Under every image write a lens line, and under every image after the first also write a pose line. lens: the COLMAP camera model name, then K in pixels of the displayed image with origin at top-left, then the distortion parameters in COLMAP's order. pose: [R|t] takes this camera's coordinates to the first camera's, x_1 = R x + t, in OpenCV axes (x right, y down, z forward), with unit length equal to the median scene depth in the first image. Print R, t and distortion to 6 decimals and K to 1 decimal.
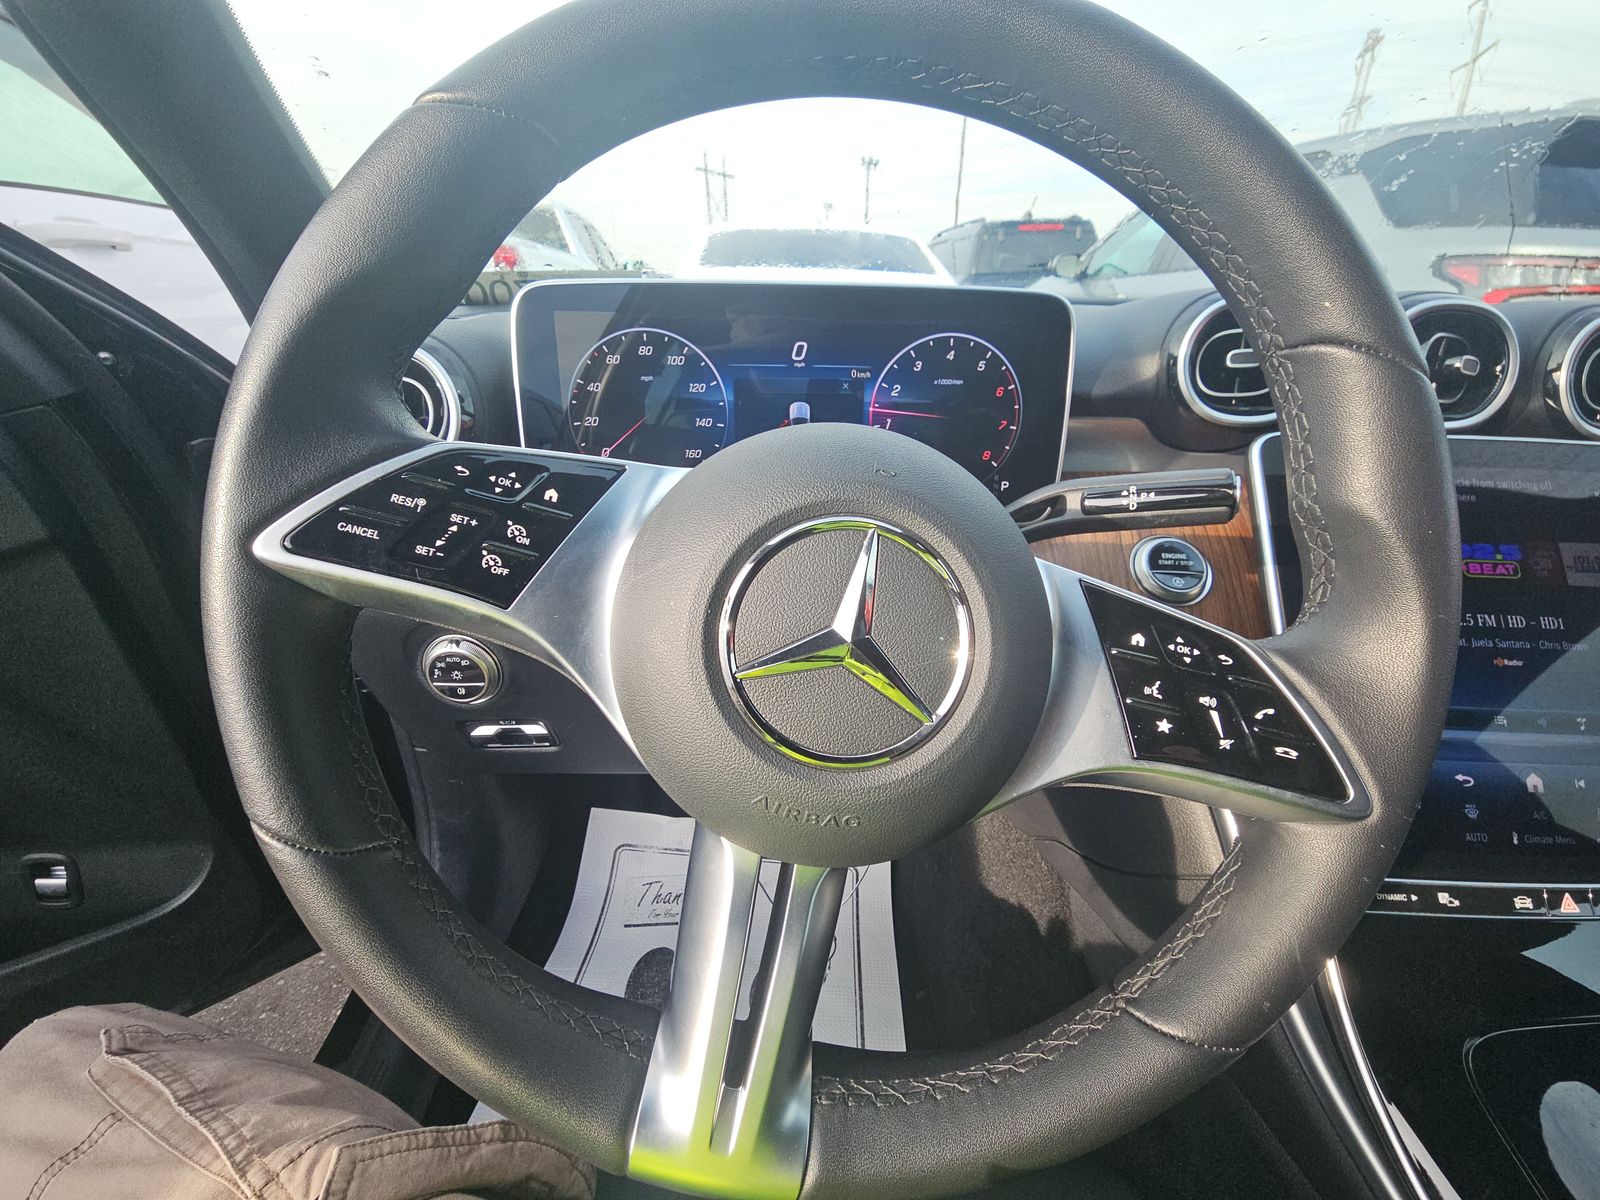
lens RADIAL K [[638.1, 0, 800.0], [0, 638.1, 600.0], [0, 0, 1]] dist [-0.008277, -0.000121]
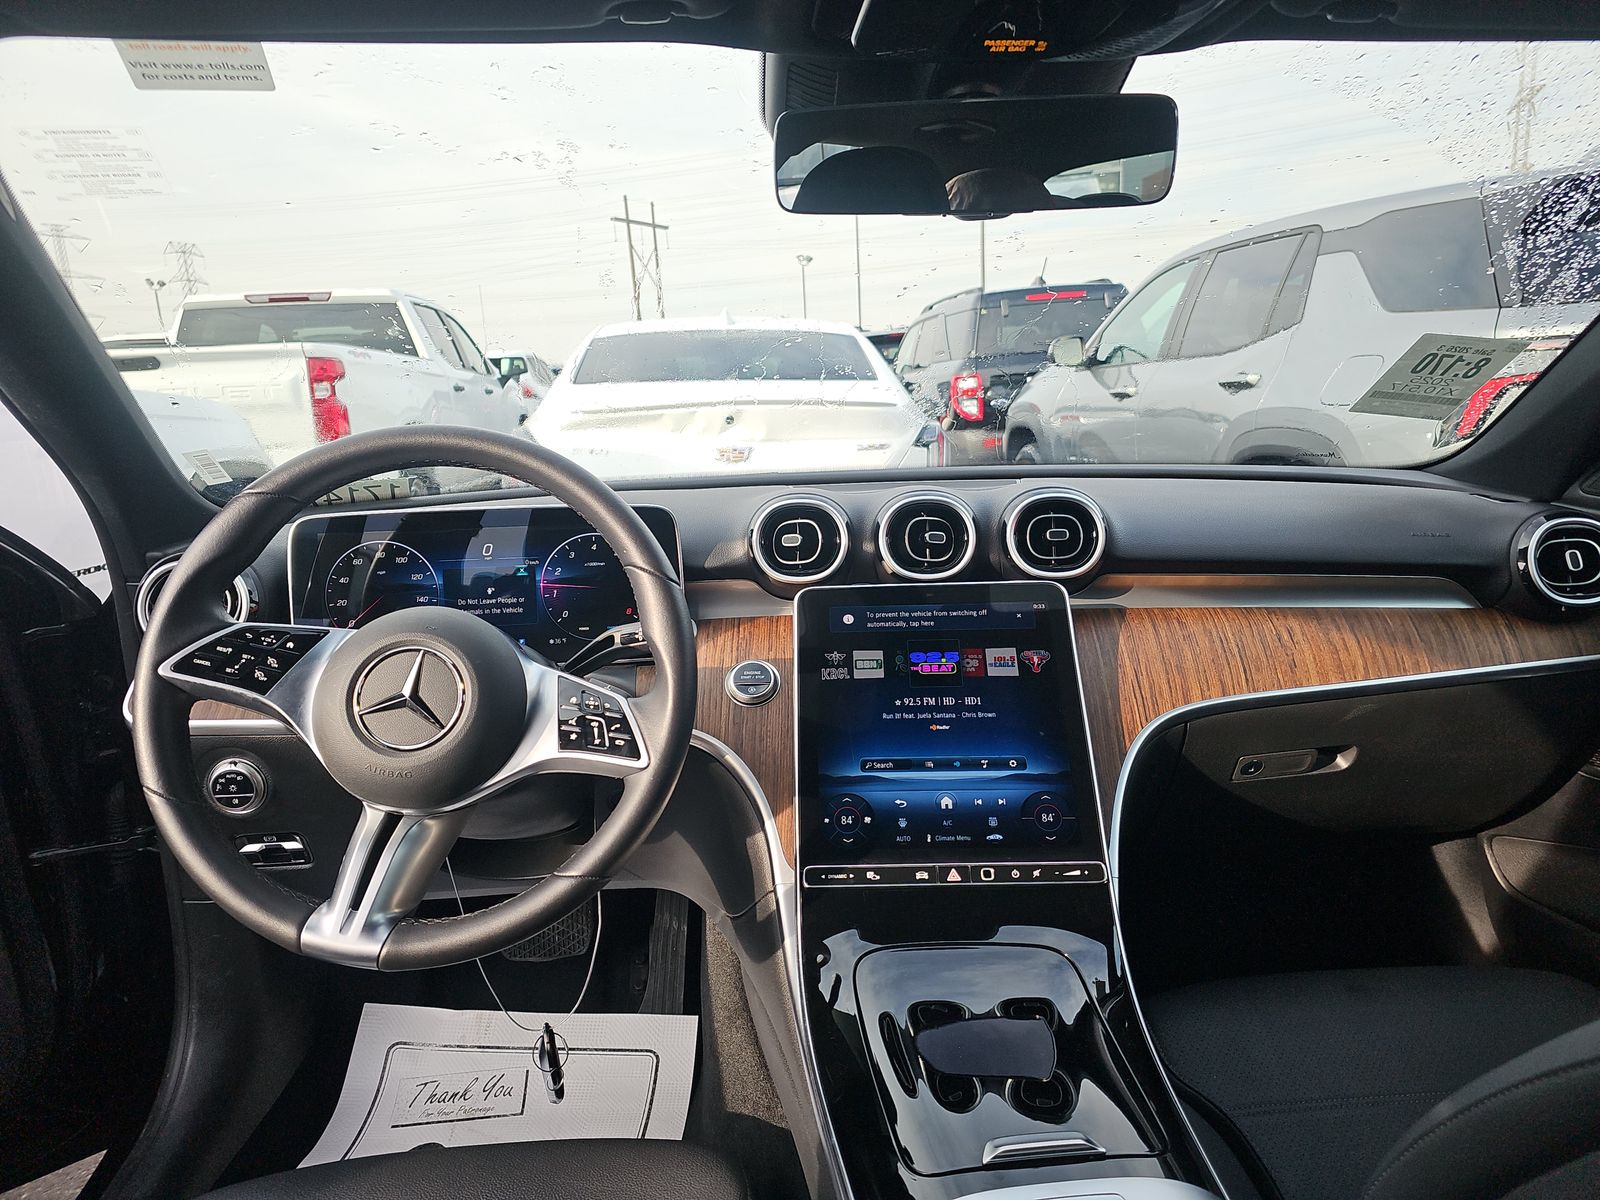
lens RADIAL K [[974.3, 0, 800.0], [0, 974.3, 600.0], [0, 0, 1]] dist [0.035532, -0.058784]
pose [[0.998019, -0.049782, 0.038469, 0.725422], [0.057290, 0.971811, -0.228695, 0.326072], [-0.025999, 0.230446, 0.972738, -1.380234]]
